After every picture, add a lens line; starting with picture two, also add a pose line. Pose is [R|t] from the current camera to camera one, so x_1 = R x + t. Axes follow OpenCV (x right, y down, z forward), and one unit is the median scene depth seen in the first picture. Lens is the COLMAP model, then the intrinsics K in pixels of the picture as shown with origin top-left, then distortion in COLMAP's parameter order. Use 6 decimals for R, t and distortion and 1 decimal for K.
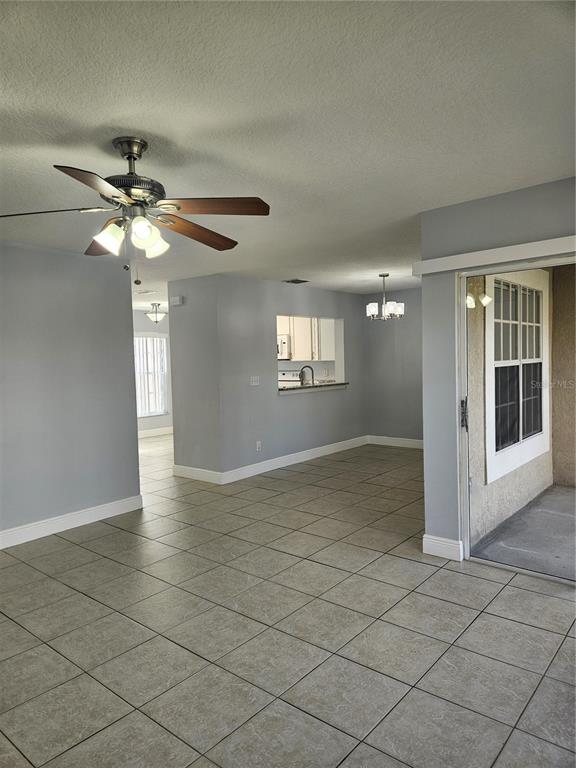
lens RADIAL K [[512.7, 0, 278.8], [0, 512.7, 382.6], [0, 0, 1]] dist [0.079914, -0.073507]
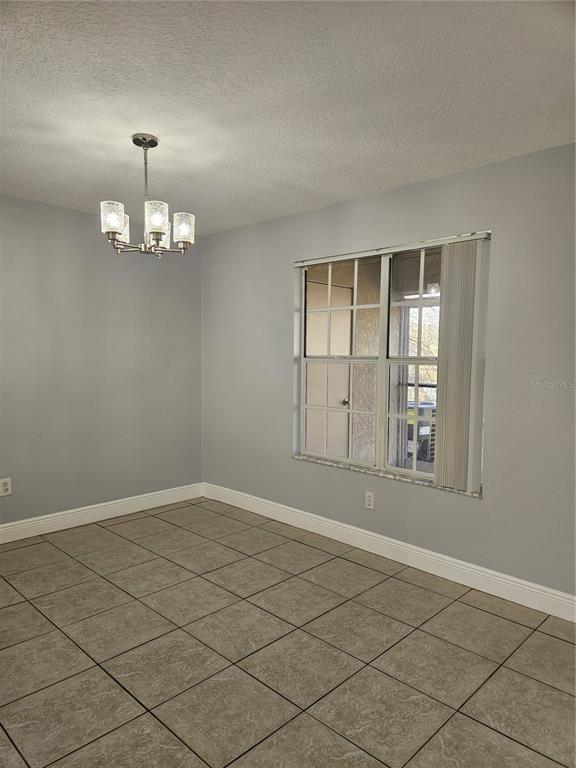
lens RADIAL K [[513.5, 0, 295.5], [0, 513.5, 383.4], [0, 0, 1]] dist [0.081672, -0.067178]
pose [[0.046130, -0.024910, 0.998625, -0.266579], [0.032553, 0.999196, 0.023421, -0.027682], [-0.998405, 0.031428, 0.046904, 1.103962]]
